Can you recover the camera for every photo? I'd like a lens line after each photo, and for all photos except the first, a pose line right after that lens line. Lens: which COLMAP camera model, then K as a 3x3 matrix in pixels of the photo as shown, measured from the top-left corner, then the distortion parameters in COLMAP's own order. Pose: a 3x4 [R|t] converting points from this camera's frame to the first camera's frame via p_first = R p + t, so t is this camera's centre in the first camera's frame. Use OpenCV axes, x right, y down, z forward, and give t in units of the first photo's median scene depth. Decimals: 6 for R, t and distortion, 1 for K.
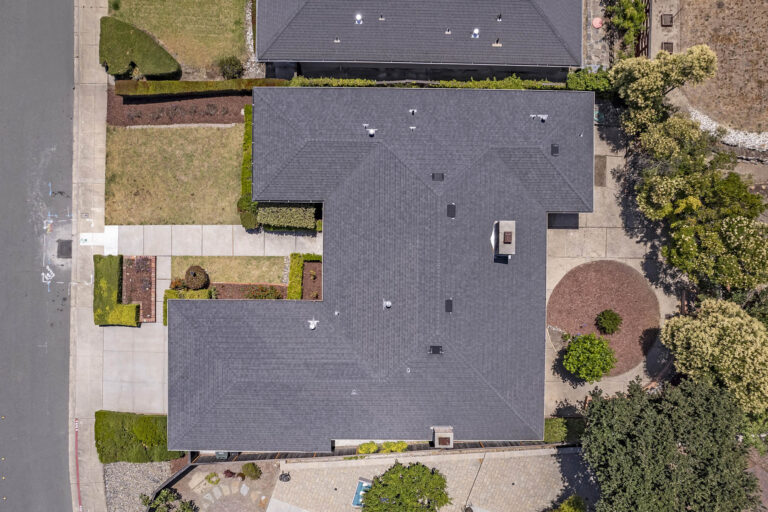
lens RADIAL K [[486.7, 0, 386.6], [0, 486.7, 259.9], [0, 0, 1]] dist [-0.061687, 0.068478]
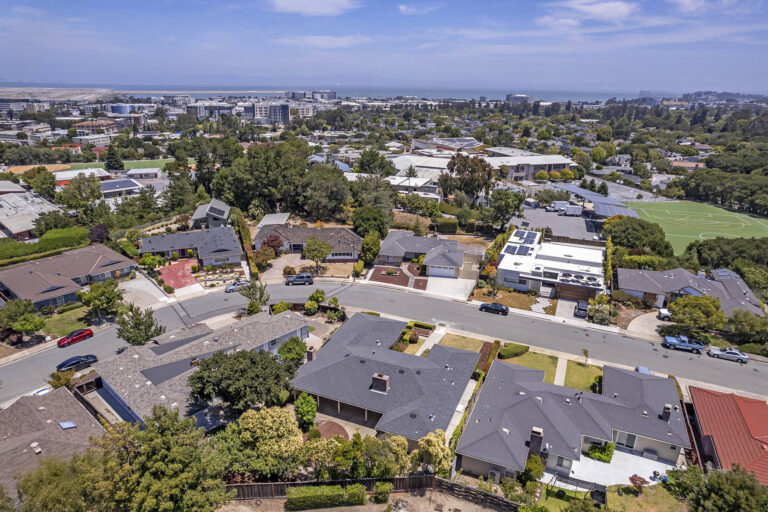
lens RADIAL K [[486.7, 0, 386.6], [0, 486.7, 259.9], [0, 0, 1]] dist [-0.061687, 0.068478]
pose [[-0.379181, 0.314031, -0.870406, 1.642290], [-0.925322, -0.127414, 0.357135, -0.650306], [0.001249, 0.940824, 0.338893, -0.218683]]
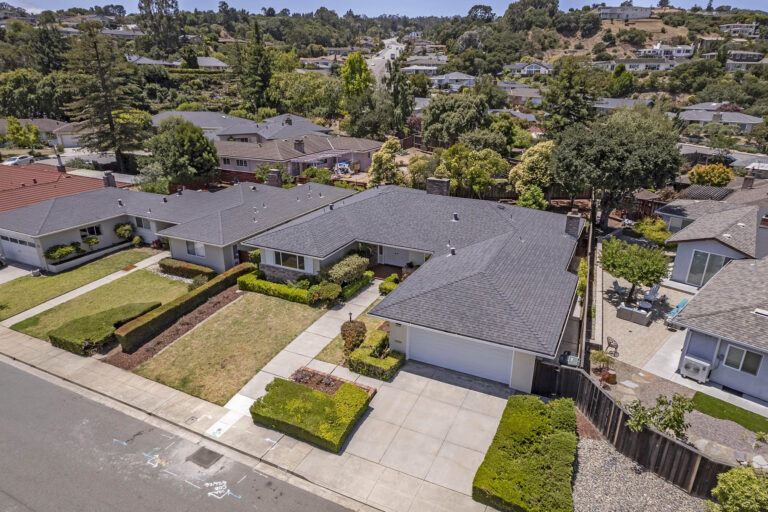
lens RADIAL K [[486.7, 0, 386.6], [0, 486.7, 259.9], [0, 0, 1]] dist [-0.061687, 0.068478]
pose [[0.437490, -0.333889, 0.834937, -1.025169], [0.899206, 0.156749, -0.408482, 0.415171], [0.005512, 0.929488, 0.368811, 0.540892]]
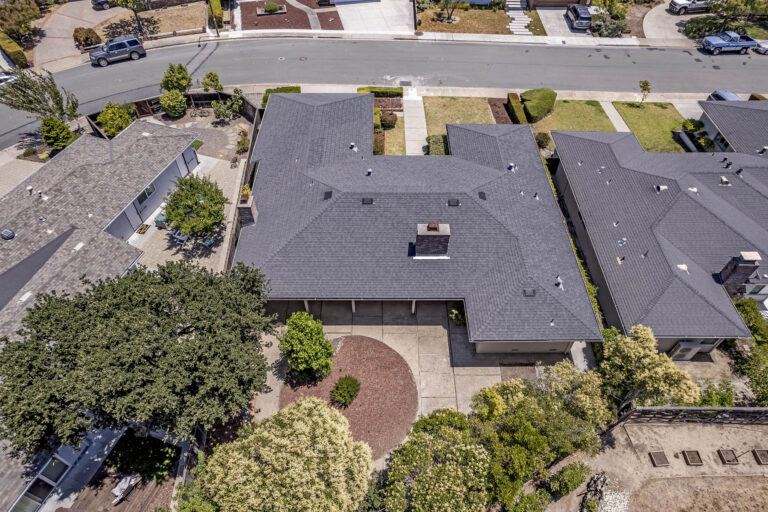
lens RADIAL K [[486.7, 0, 386.6], [0, 486.7, 259.9], [0, 0, 1]] dist [-0.061687, 0.068478]
pose [[0.013629, 0.756465, -0.653892, 0.814137], [-0.999864, 0.016375, -0.001896, 0.052403], [0.009273, 0.653829, 0.756586, 0.184726]]
